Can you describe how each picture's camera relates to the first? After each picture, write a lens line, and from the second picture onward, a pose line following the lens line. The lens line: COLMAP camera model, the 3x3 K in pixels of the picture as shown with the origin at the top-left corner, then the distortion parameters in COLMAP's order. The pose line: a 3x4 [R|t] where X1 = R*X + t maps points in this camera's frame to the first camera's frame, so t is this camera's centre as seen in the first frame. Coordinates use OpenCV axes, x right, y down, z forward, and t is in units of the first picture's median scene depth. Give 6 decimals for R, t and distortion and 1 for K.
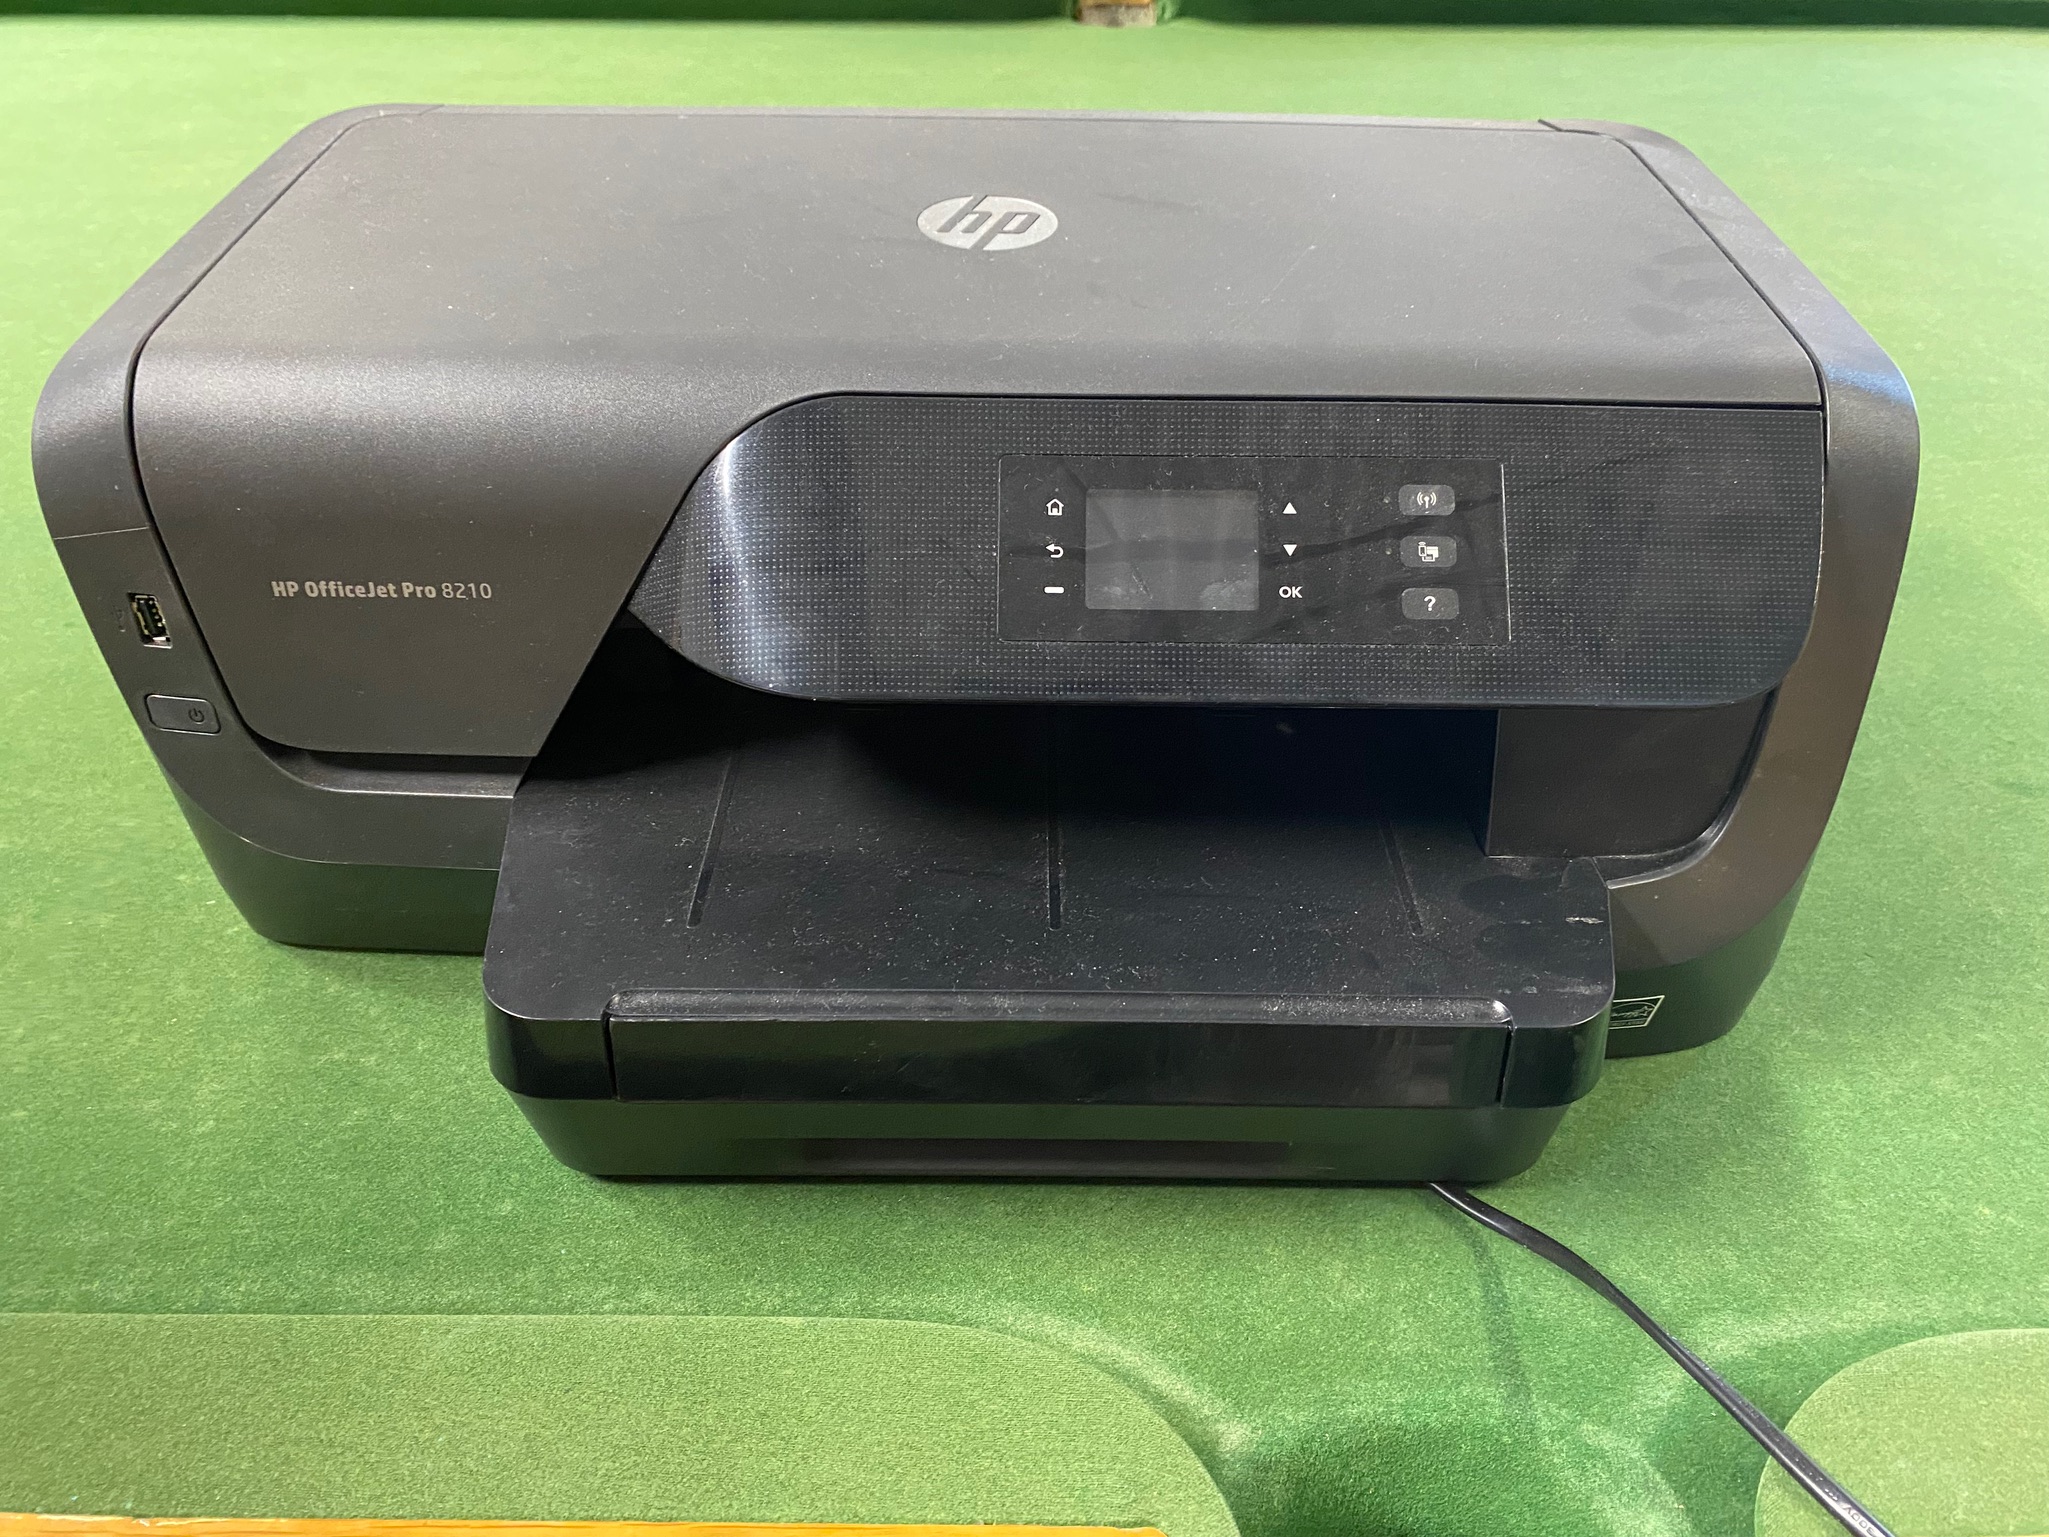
lens RADIAL K [[1543.5, 0, 1013.8], [0, 1543.5, 761.4], [0, 0, 1]] dist [0.009512, -0.009275]
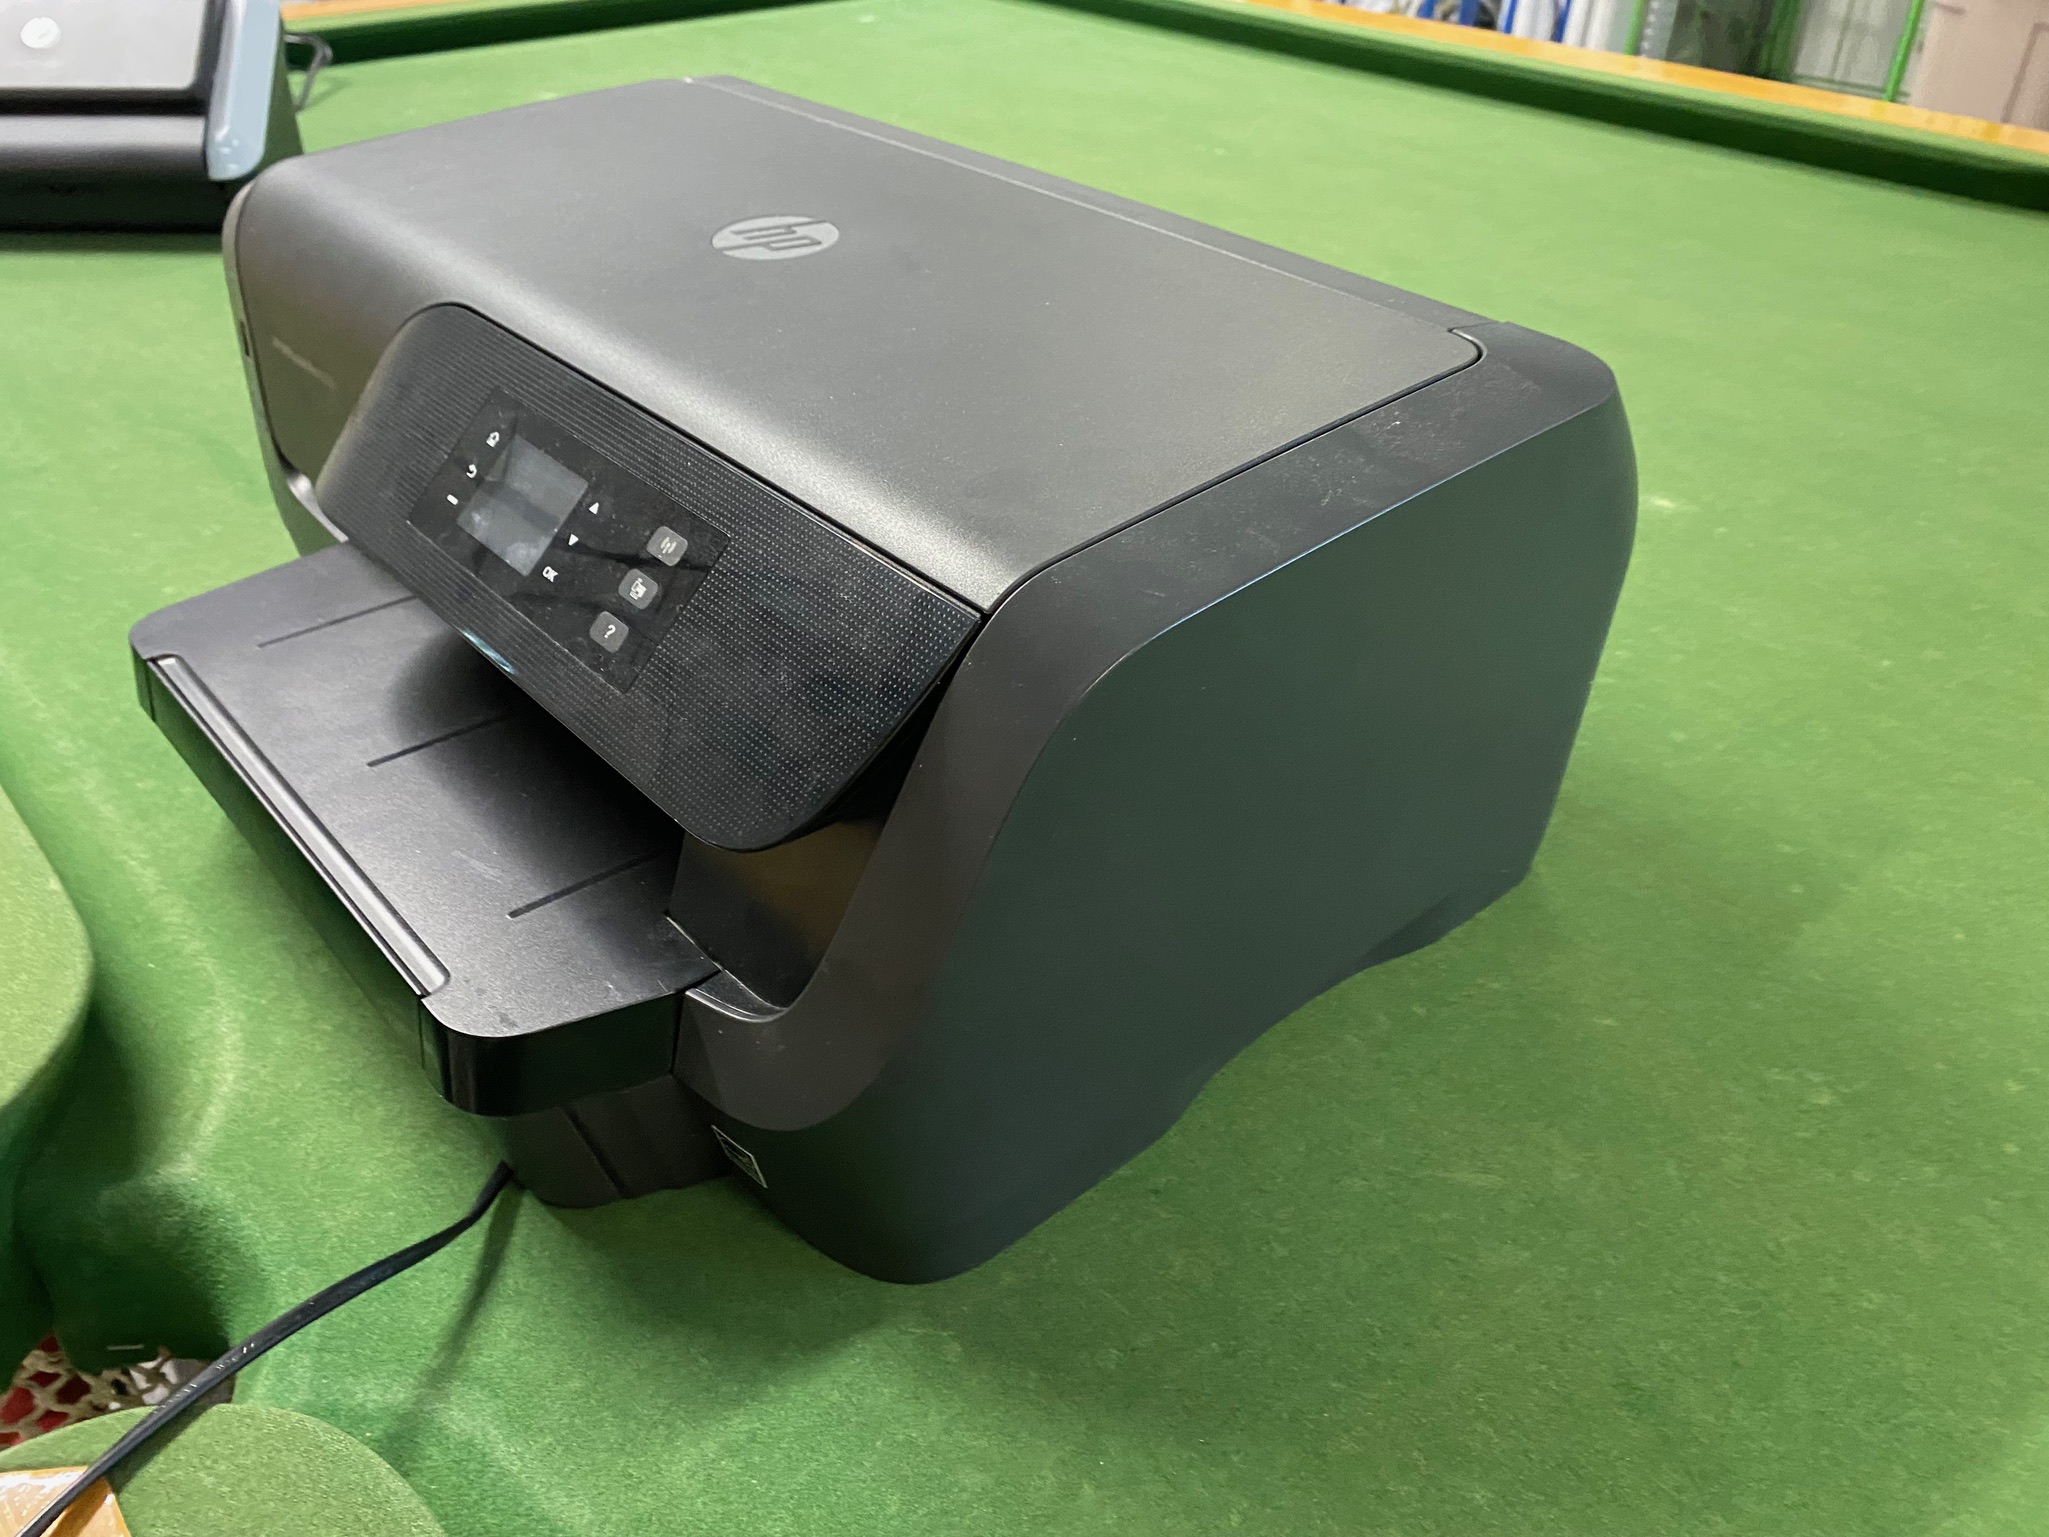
lens RADIAL K [[1562.3, 0, 956.5], [0, 1562.3, 745.2], [0, 0, 1]] dist [0.006945, -0.004938]
pose [[0.665480, 0.435249, -0.606379, 1.086366], [-0.457004, 0.879908, 0.130038, -0.275818], [0.590156, 0.190580, 0.784471, 0.318884]]
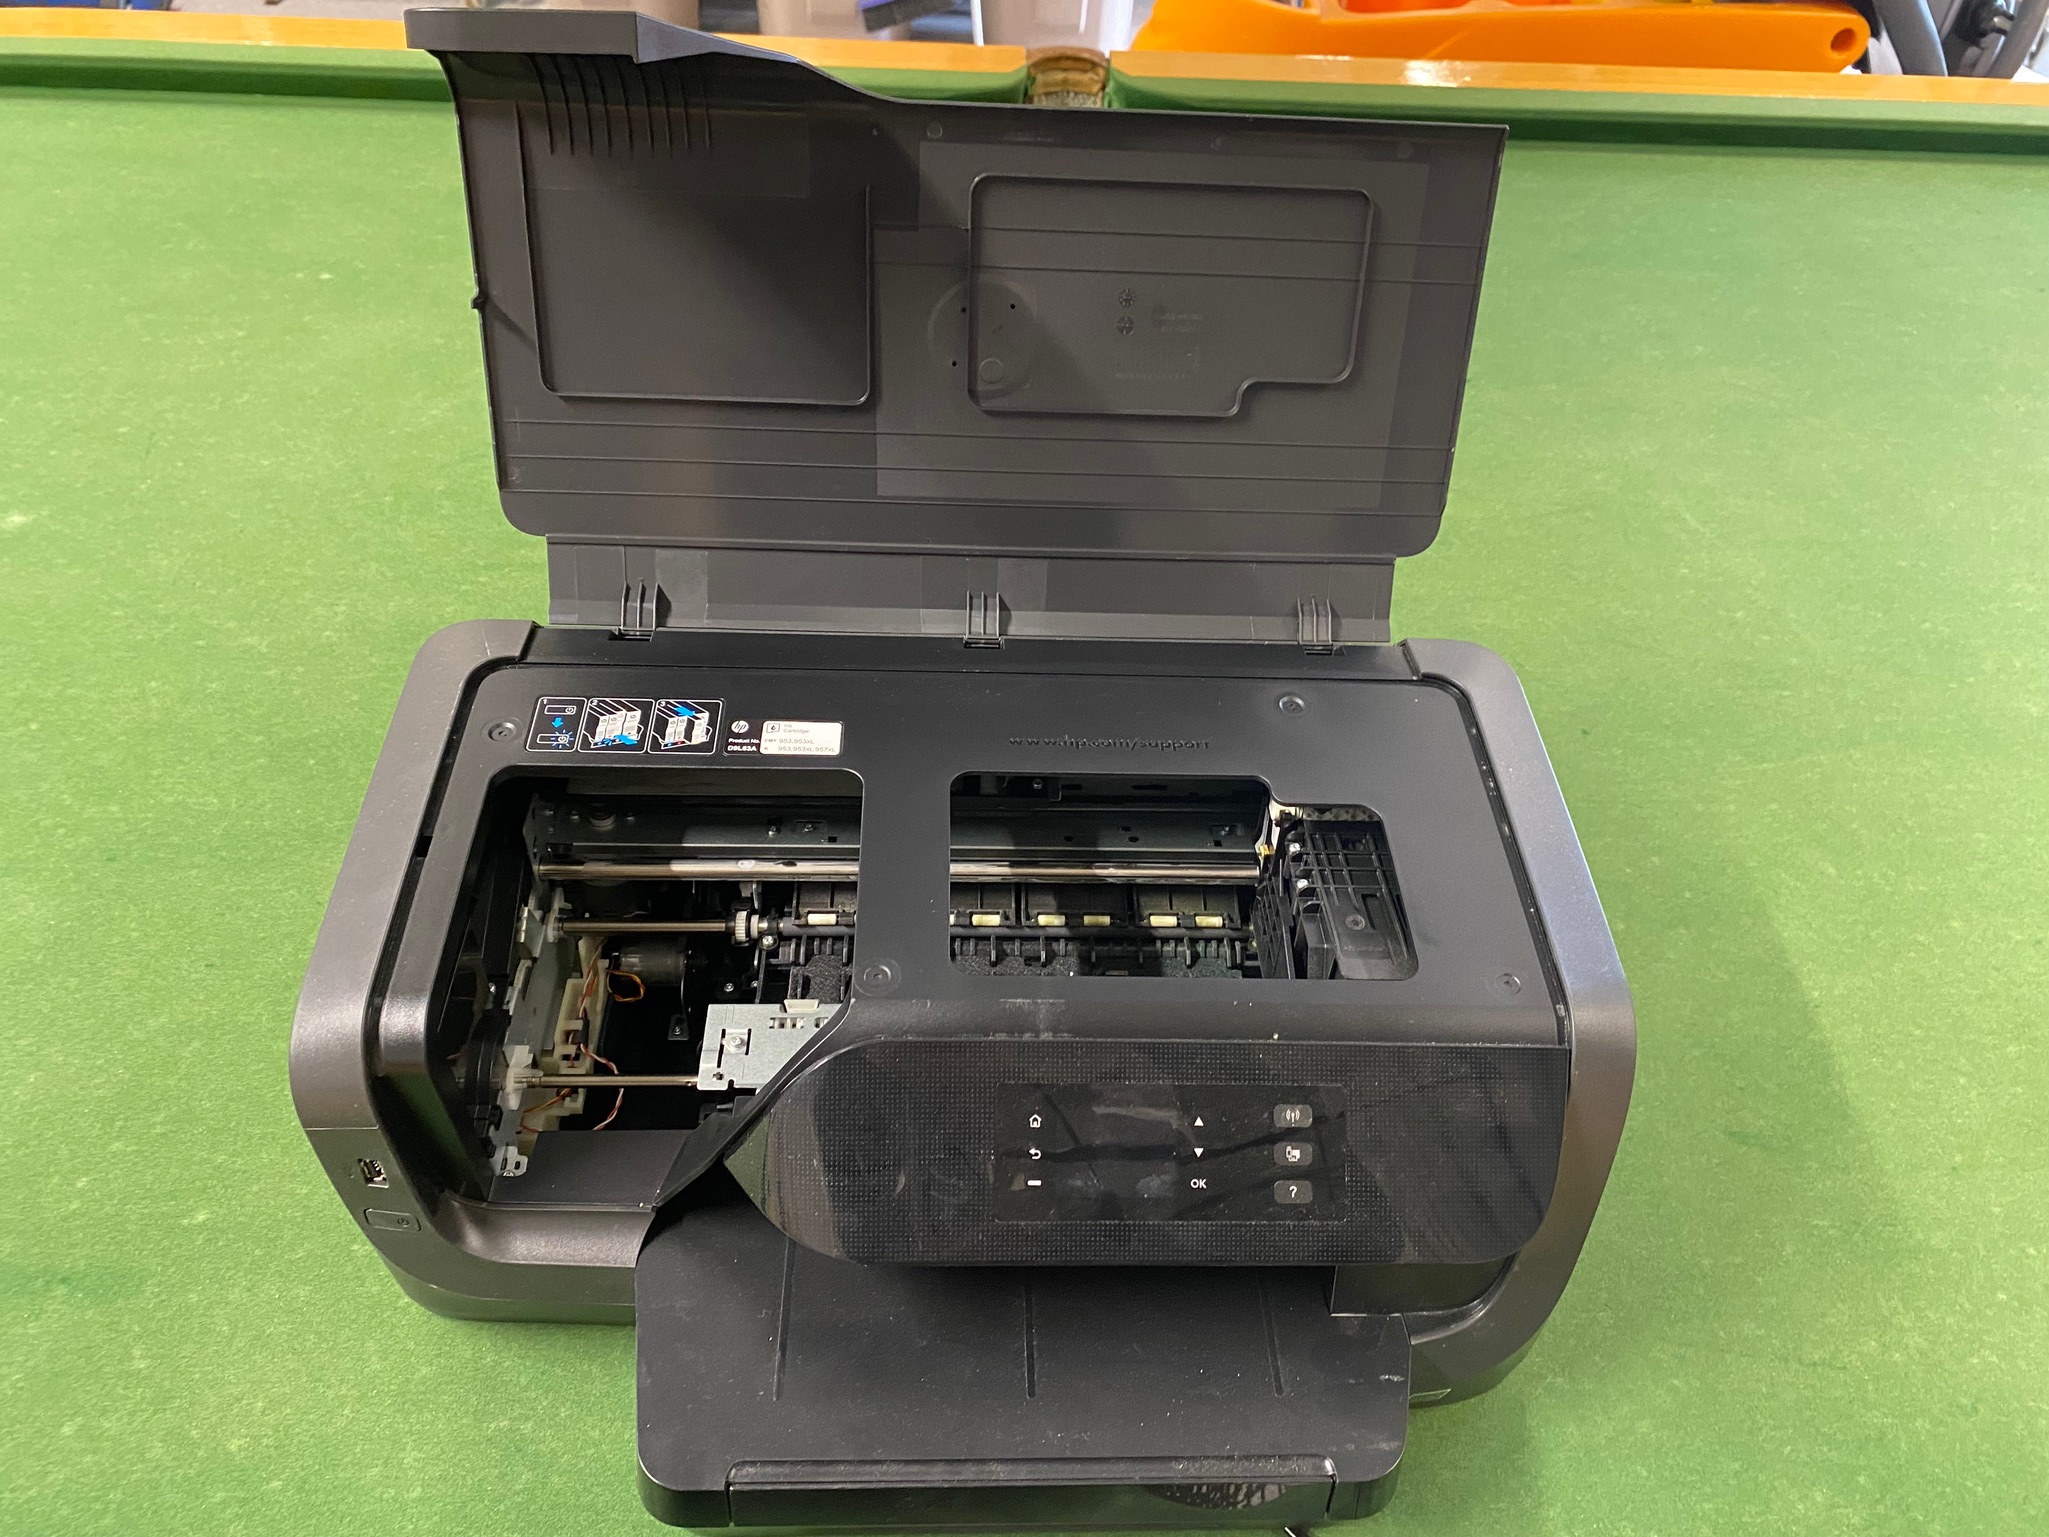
lens RADIAL K [[1543.5, 0, 1032.8], [0, 1543.5, 772.4], [0, 0, 1]] dist [0.009512, -0.009275]
pose [[0.998386, 0.003537, 0.056690, -0.057465], [-0.010519, 0.992308, 0.123345, -0.660305], [-0.055818, -0.123742, 0.990743, -0.370687]]
